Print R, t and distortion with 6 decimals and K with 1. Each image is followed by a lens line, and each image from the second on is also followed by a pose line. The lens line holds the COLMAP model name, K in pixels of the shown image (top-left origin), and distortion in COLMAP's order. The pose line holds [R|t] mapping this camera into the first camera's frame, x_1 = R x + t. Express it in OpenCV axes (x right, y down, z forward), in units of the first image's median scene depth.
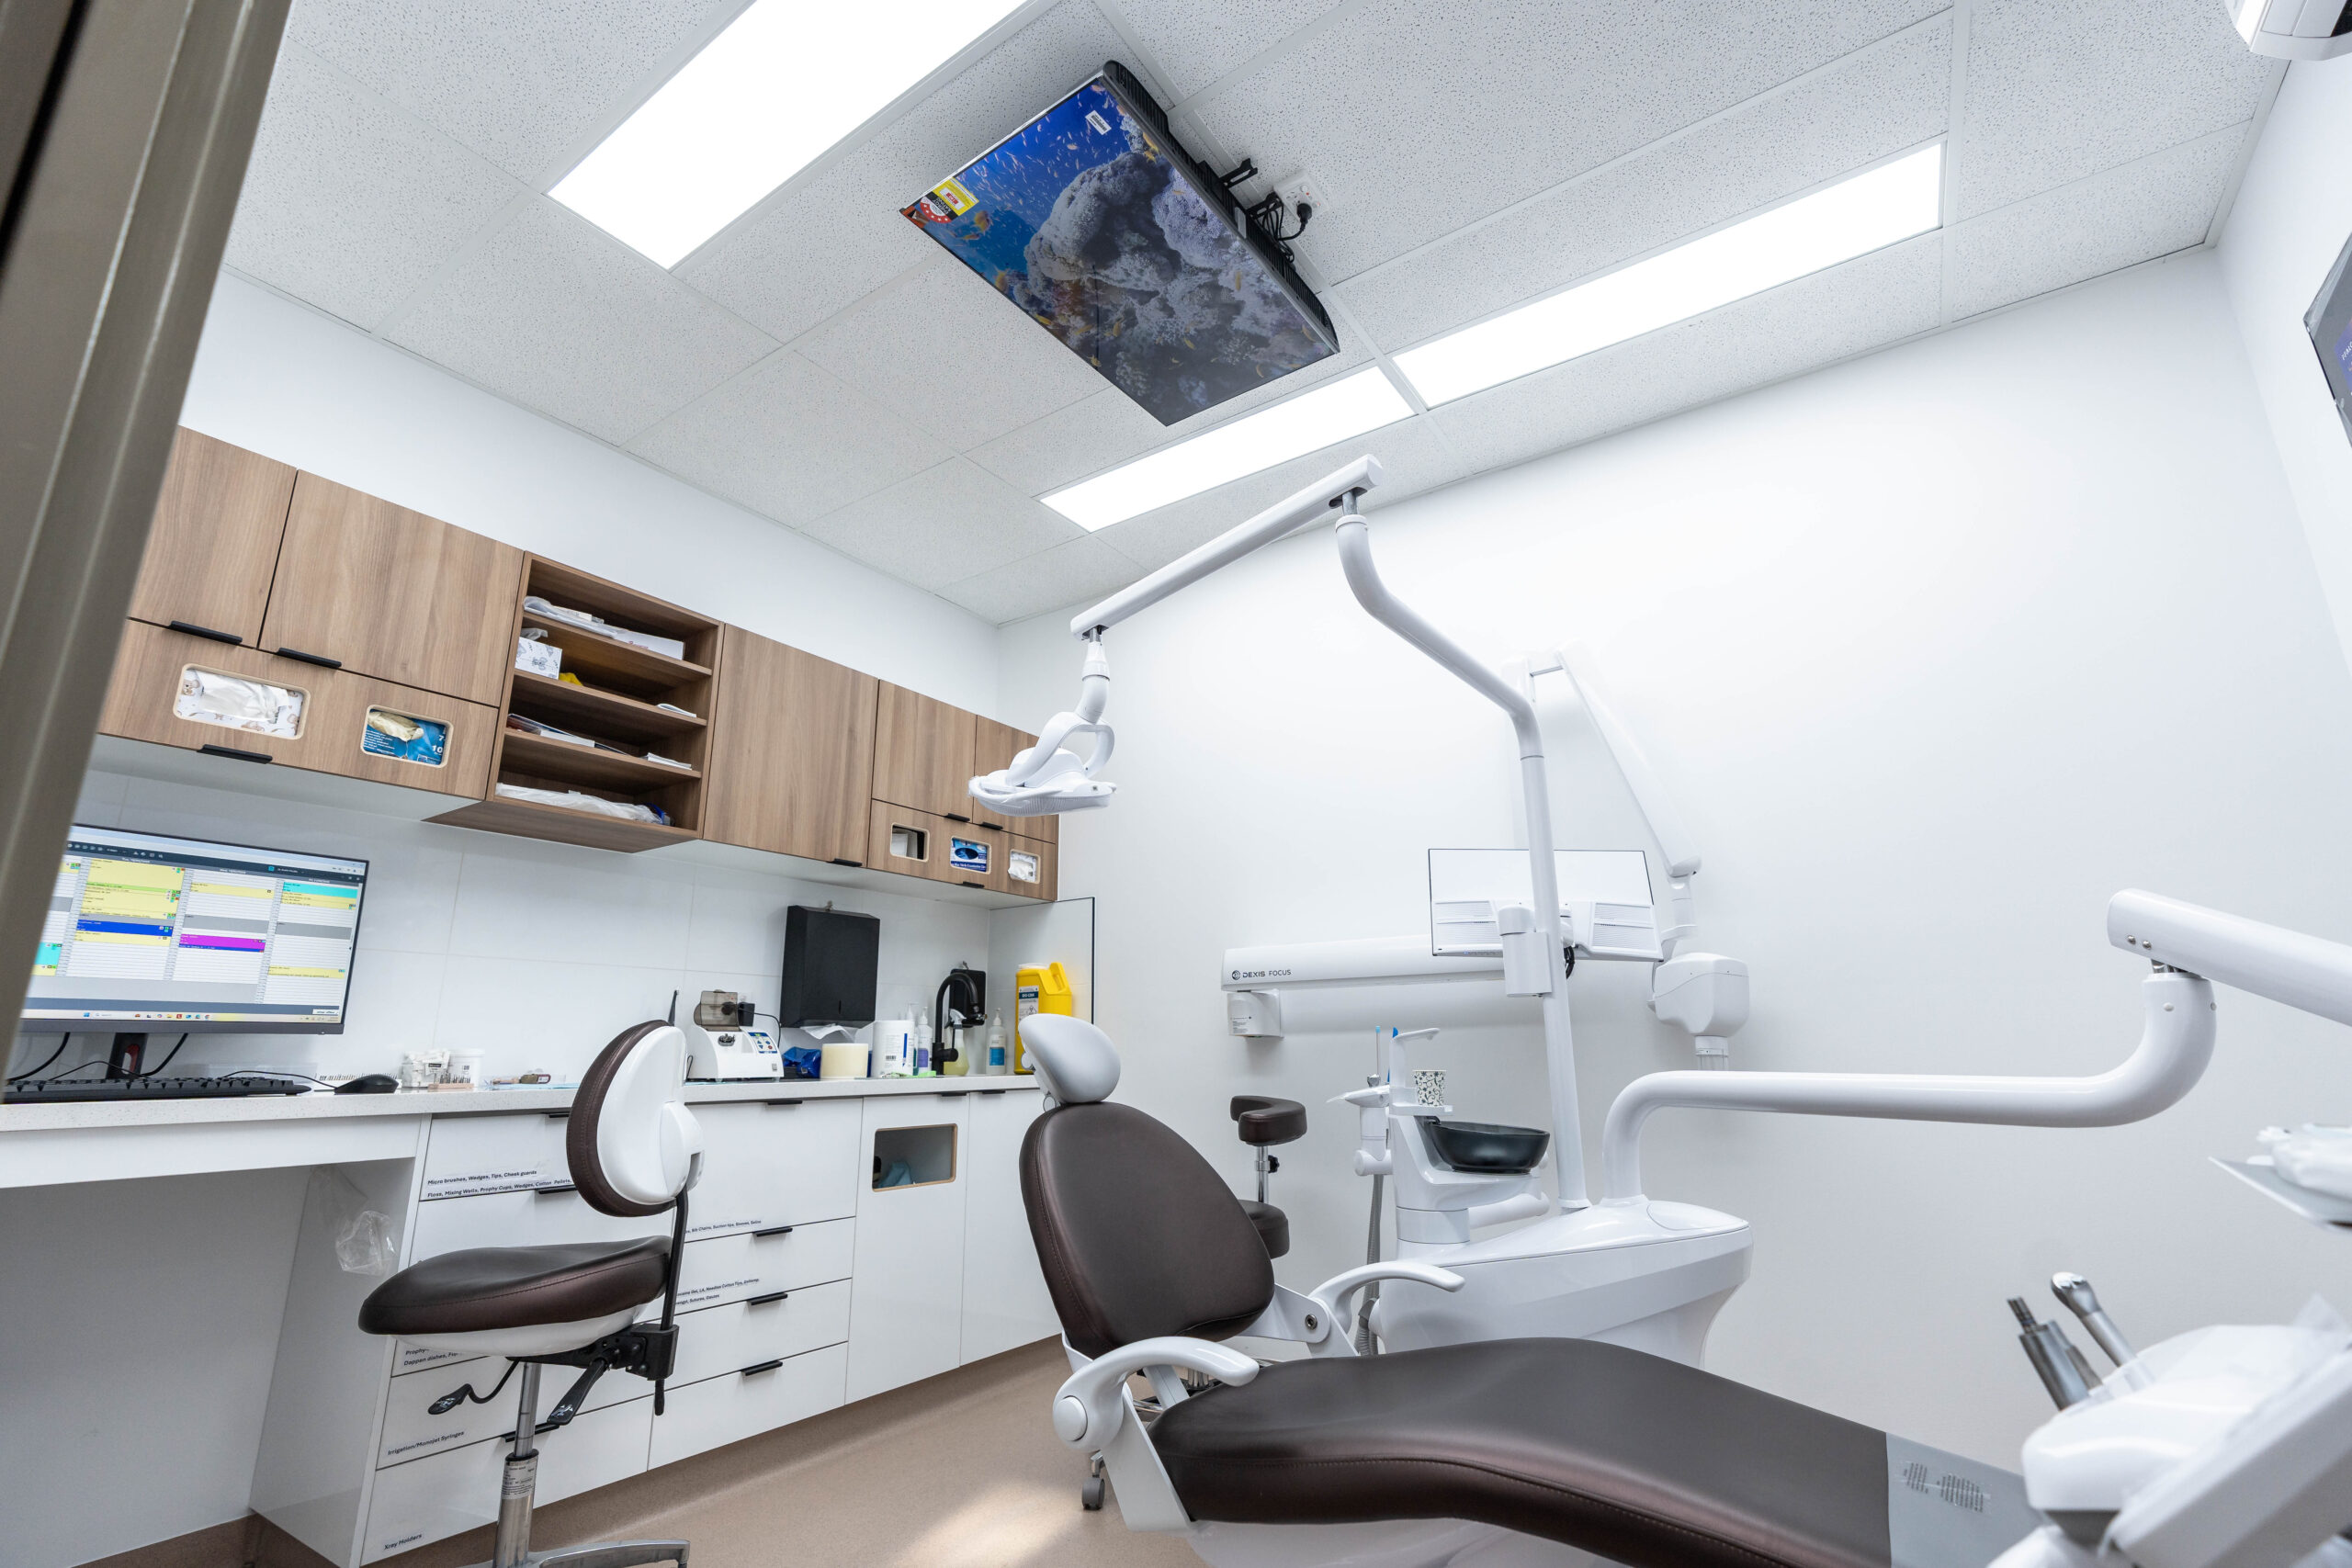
lens RADIAL K [[1051.4, 0, 1181.9], [0, 1051.4, 786.4], [0, 0, 1]] dist [-0.011924, 0.004357]
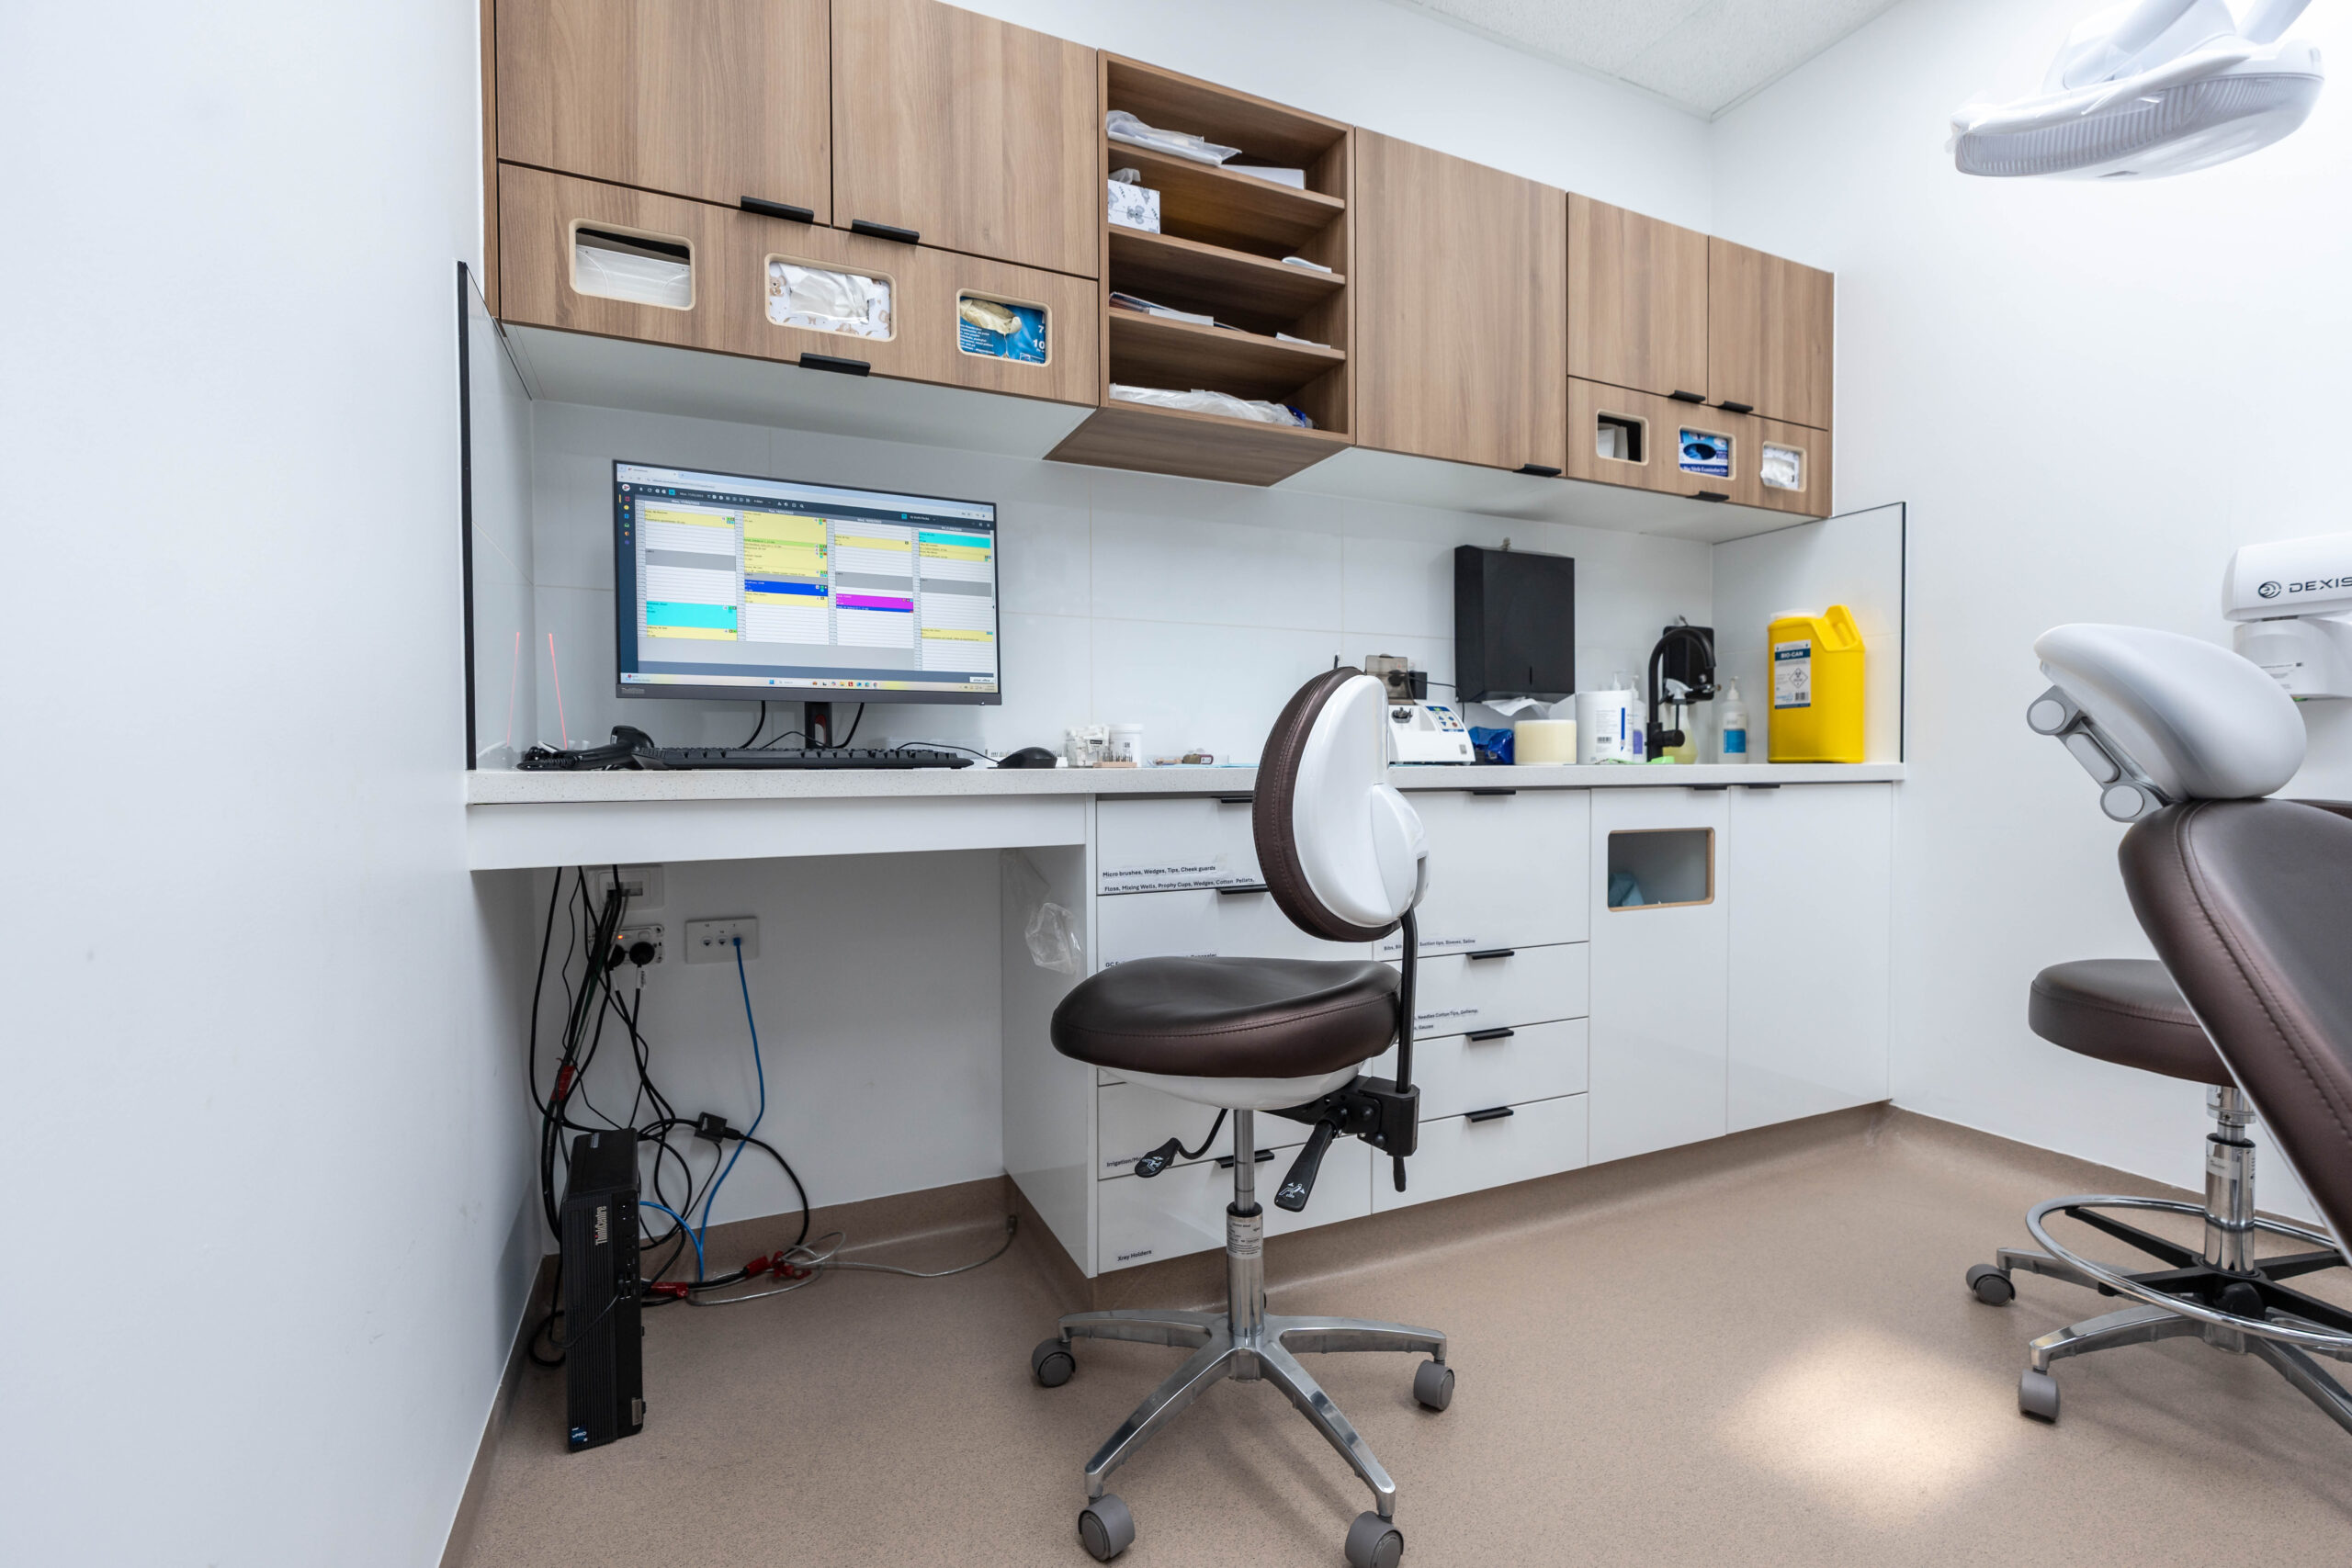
lens RADIAL K [[1051.4, 0, 1176.7], [0, 1051.4, 789.3], [0, 0, 1]] dist [-0.011924, 0.004357]
pose [[0.852782, 0.020422, -0.521867, -0.212516], [0.125271, 0.962066, 0.242355, 0.106885], [0.507020, -0.272051, 0.817874, 0.326431]]
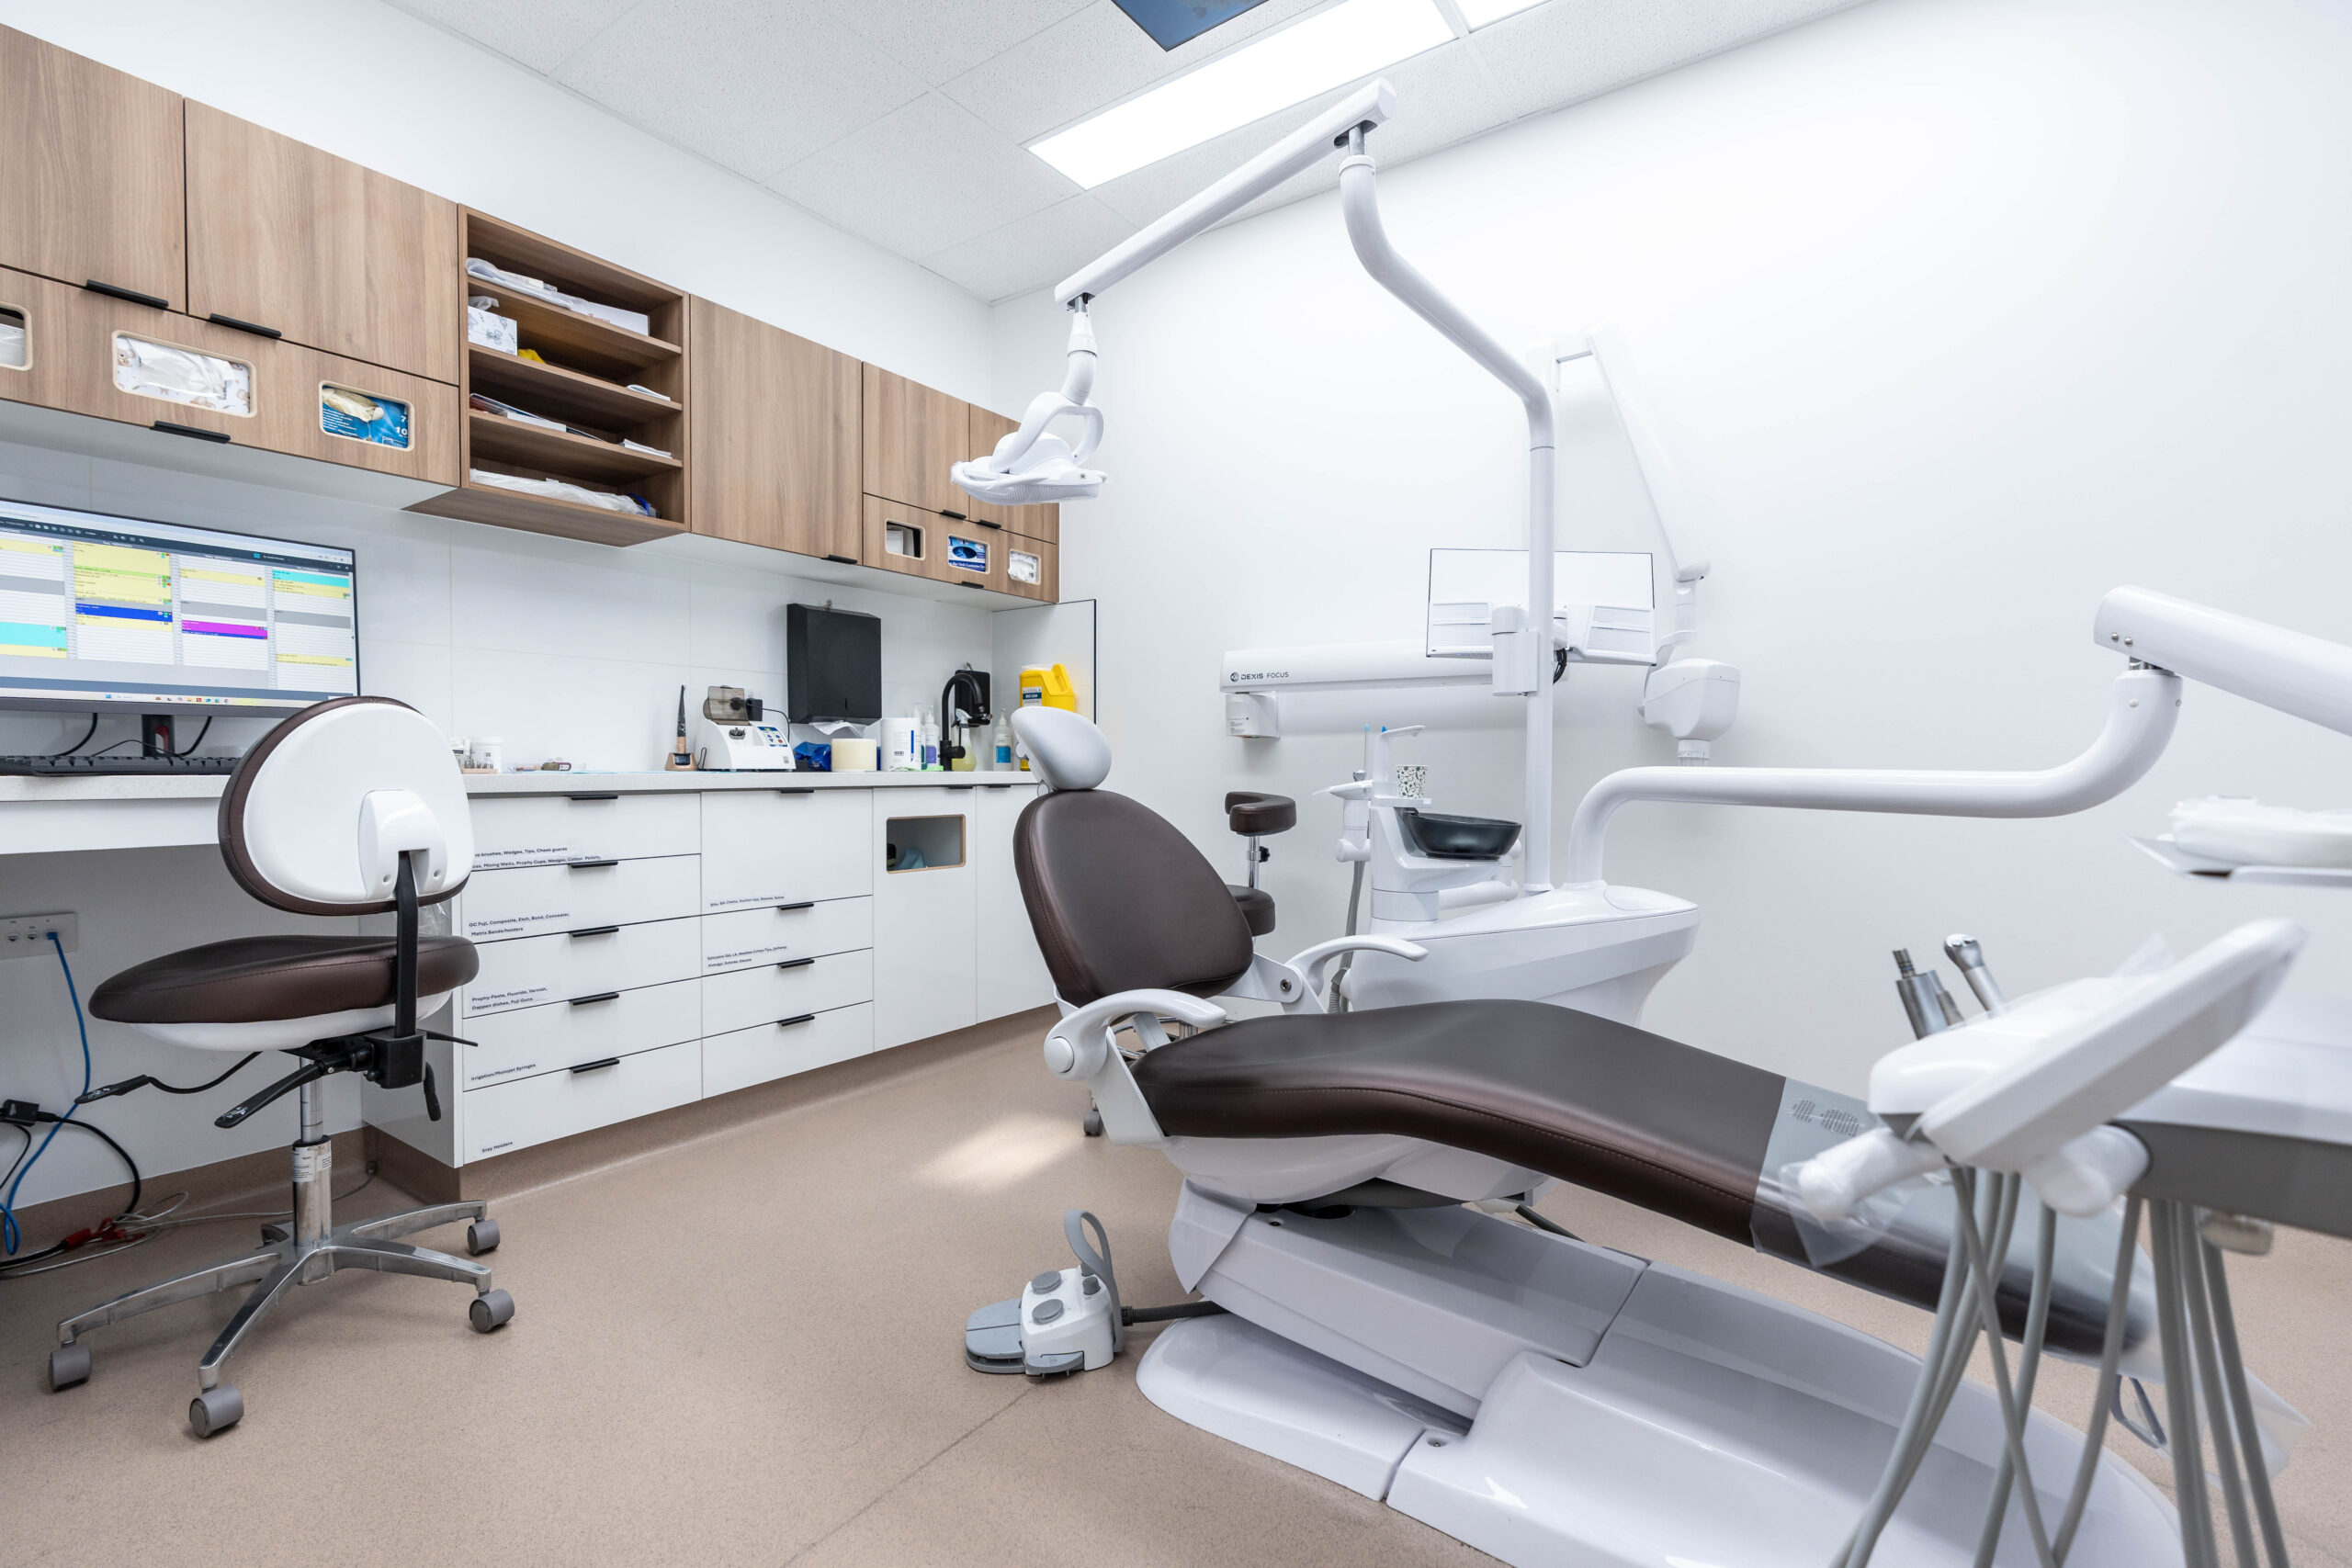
lens RADIAL K [[1051.4, 0, 1183.7], [0, 1051.4, 788.4], [0, 0, 1]] dist [-0.011924, 0.004357]
pose [[0.999855, 0.013172, -0.010787, 0.021169], [-0.009769, 0.962768, 0.270152, 0.014249], [0.013944, -0.270007, 0.962757, -0.002457]]
